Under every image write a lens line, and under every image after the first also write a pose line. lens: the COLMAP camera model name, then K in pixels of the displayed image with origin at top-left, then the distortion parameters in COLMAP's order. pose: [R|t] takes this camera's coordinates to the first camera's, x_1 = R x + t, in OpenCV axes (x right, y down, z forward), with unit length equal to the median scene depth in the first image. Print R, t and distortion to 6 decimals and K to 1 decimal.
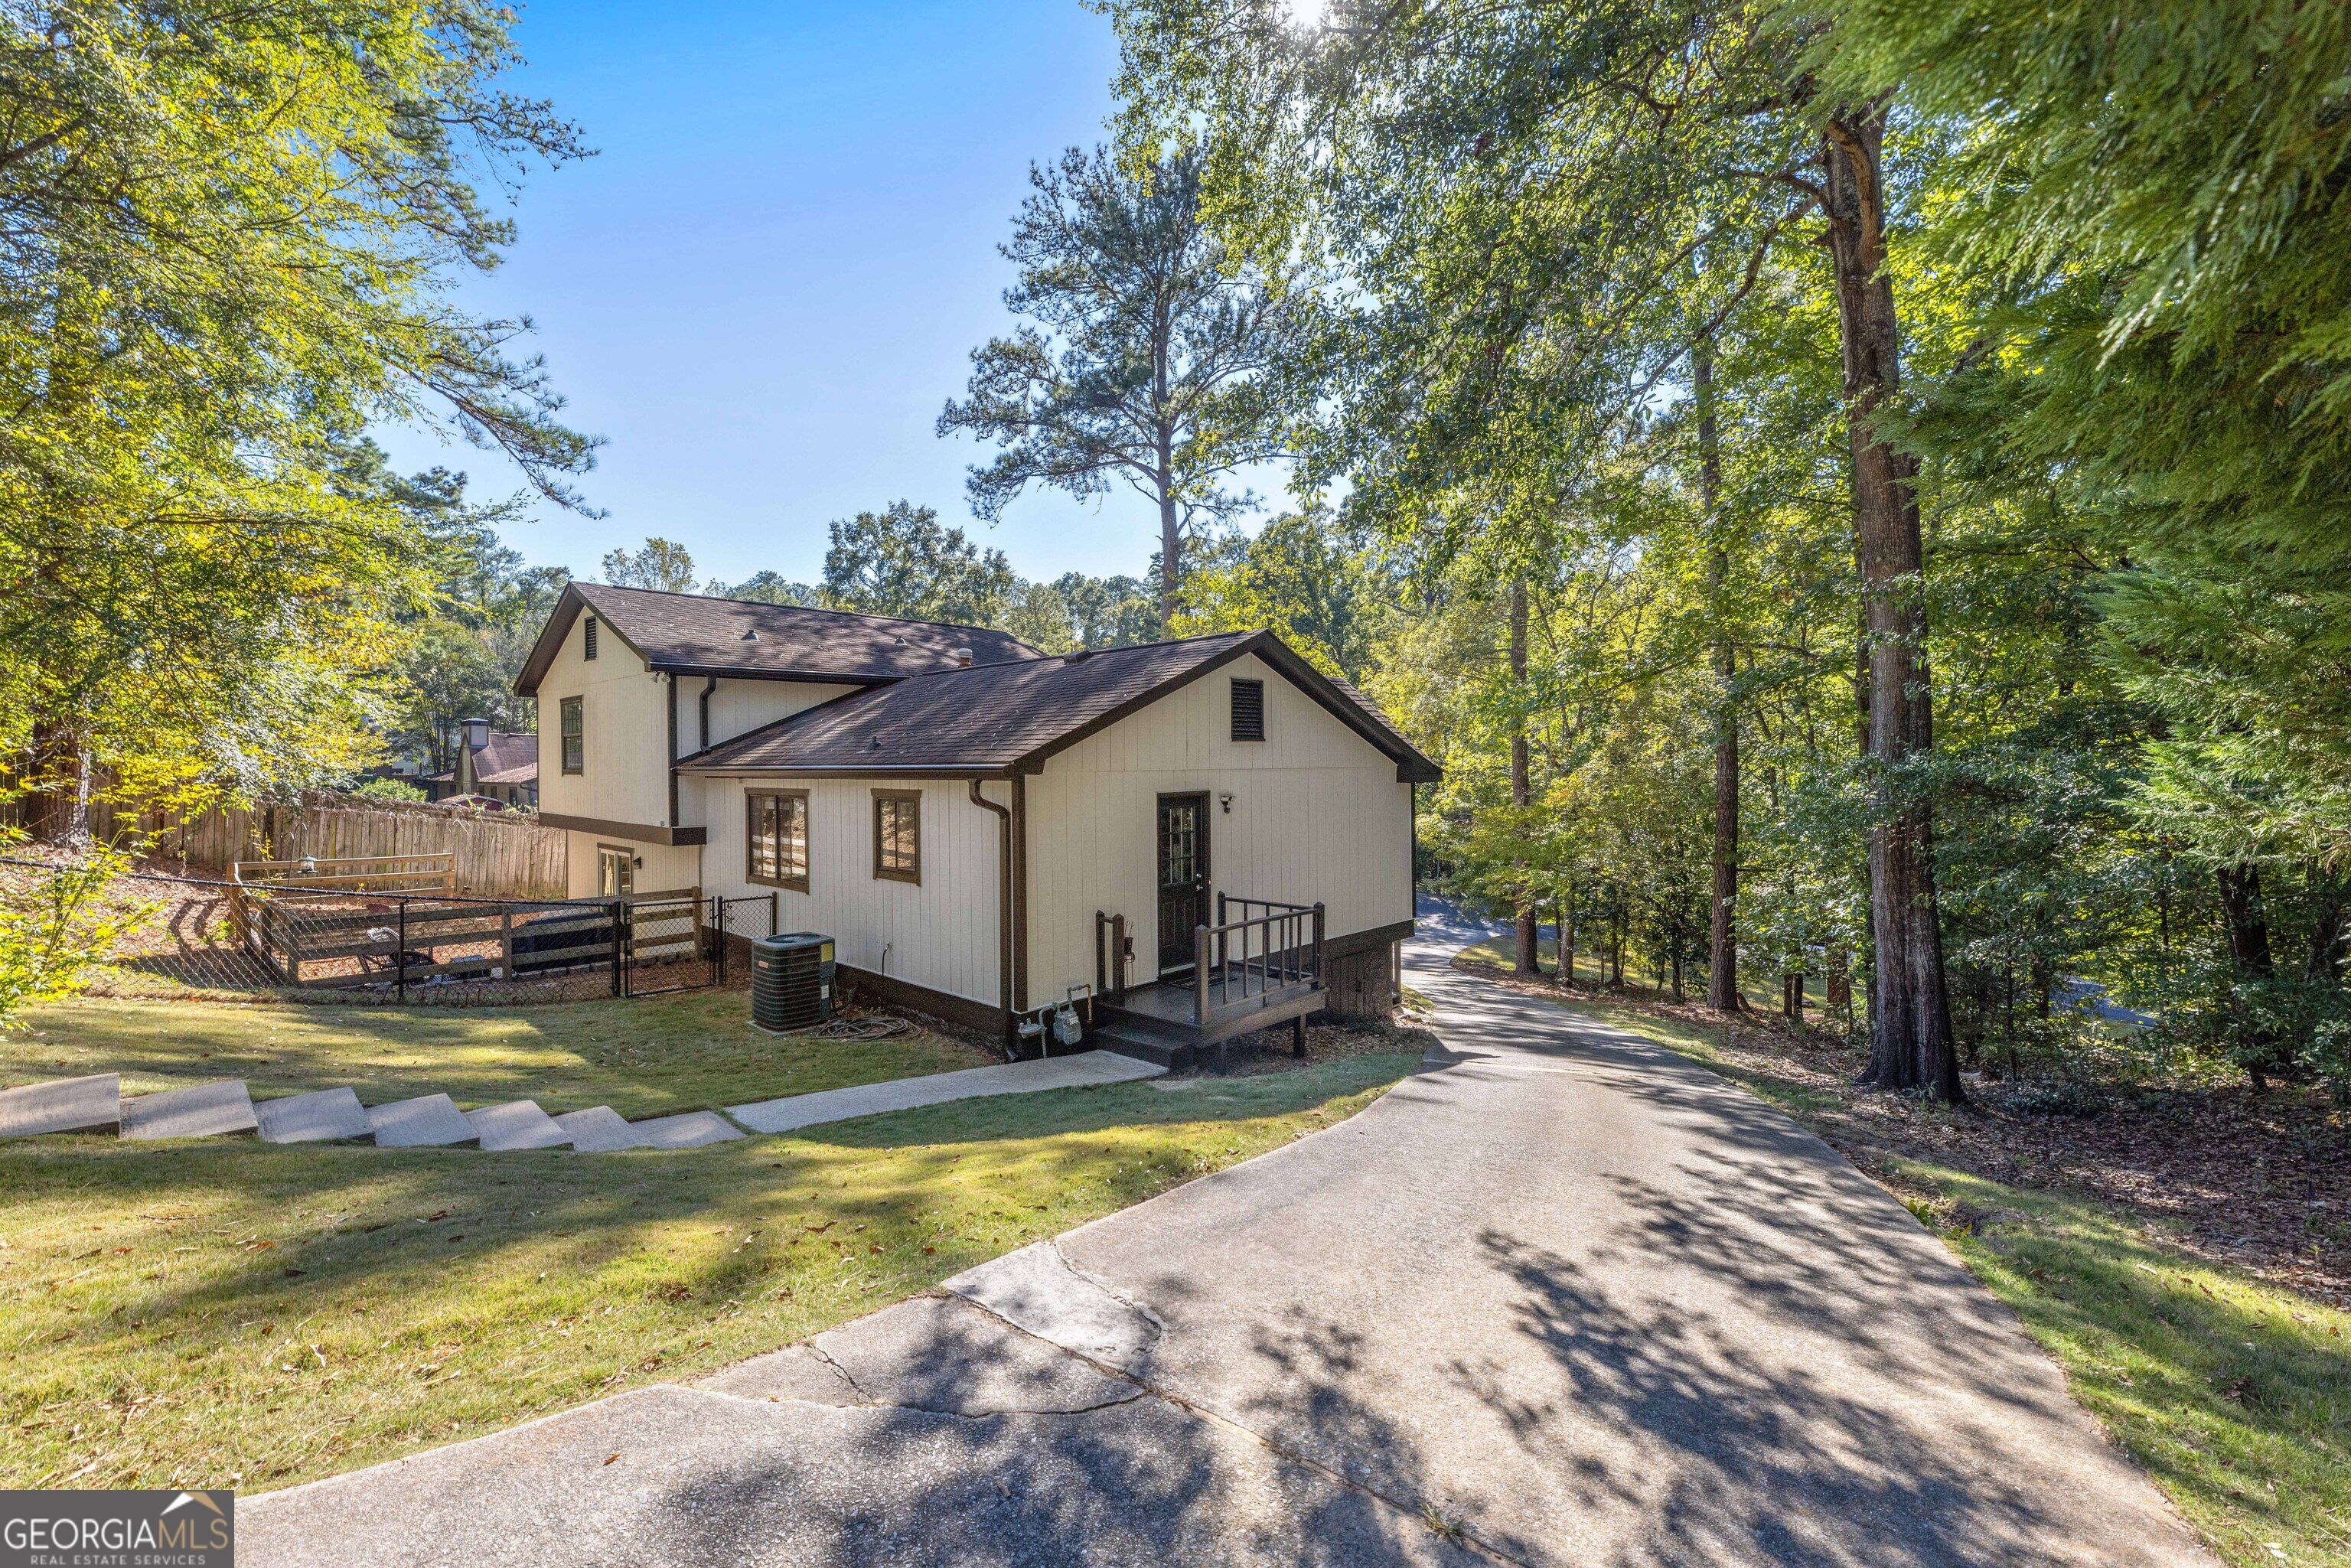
lens RADIAL K [[960.1, 0, 1180.2], [0, 960.1, 767.5], [0, 0, 1]] dist [0.002113, -0.000822]
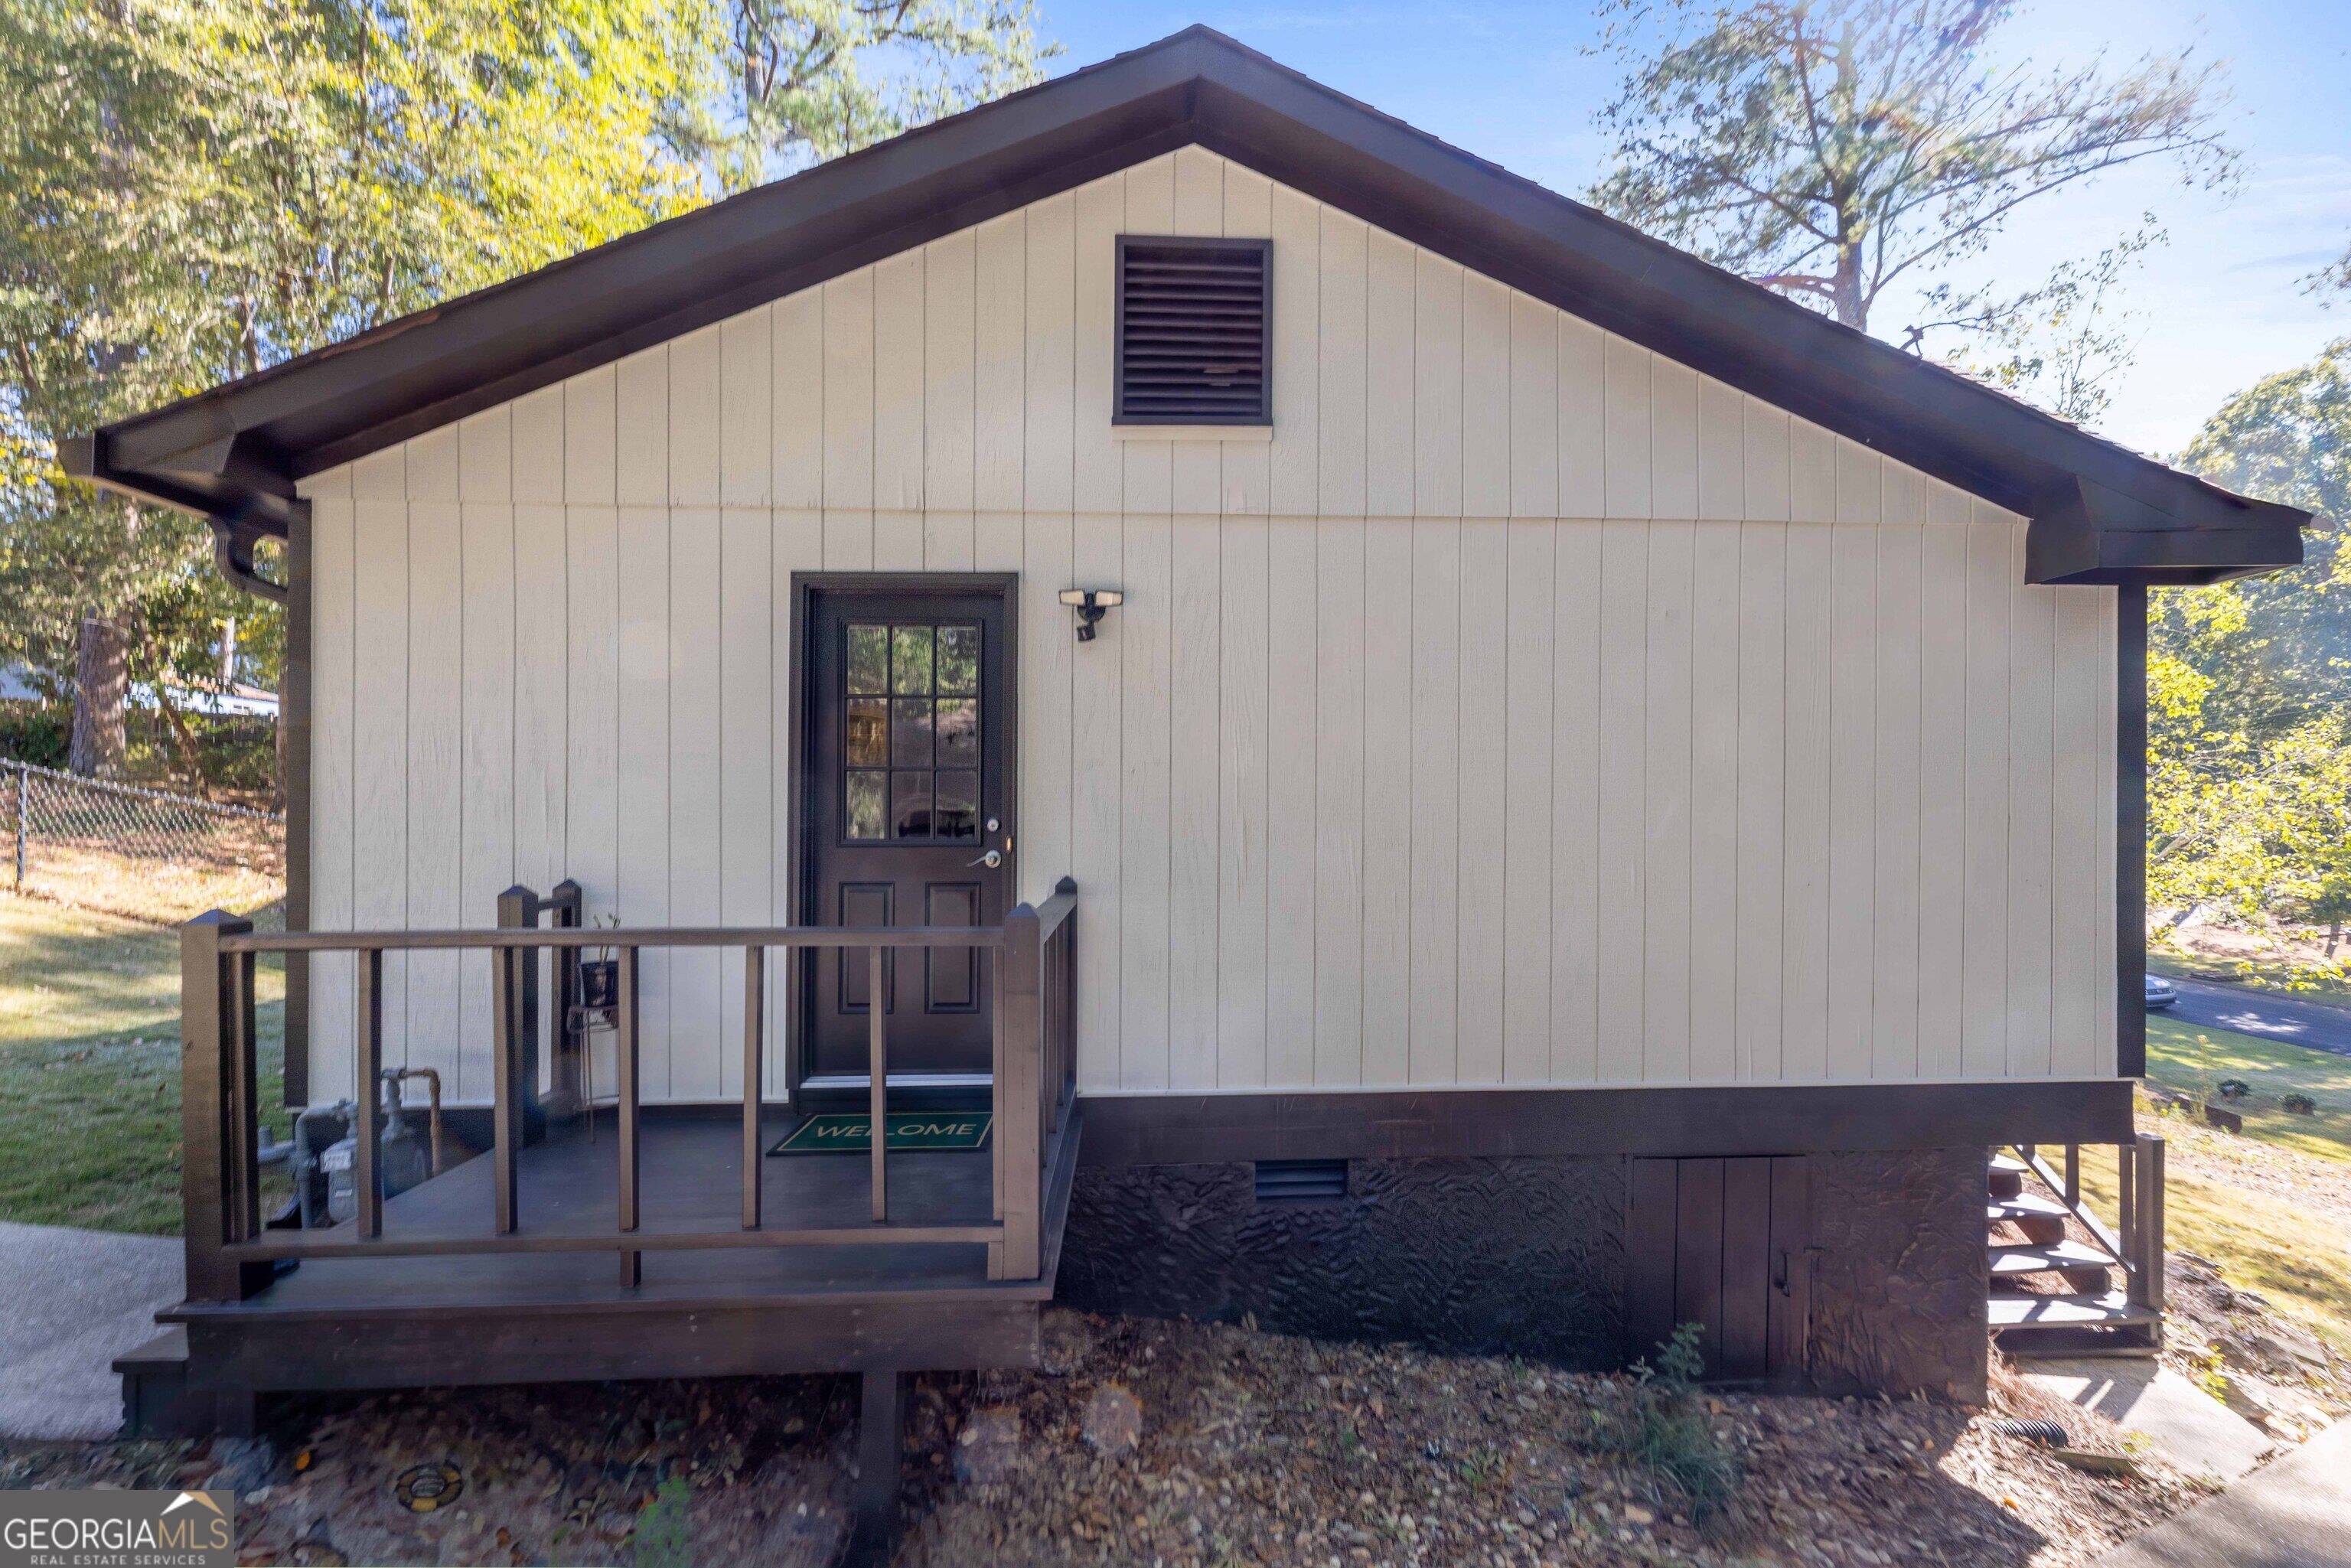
lens RADIAL K [[967.5, 0, 1237.4], [0, 967.5, 836.4], [0, 0, 1]] dist [-0.002772, 0.000115]
pose [[0.732270, 0.011661, -0.680915, 0.203322], [-0.004268, 0.999912, 0.012533, 0.070979], [0.681001, -0.006272, 0.732255, 0.510315]]
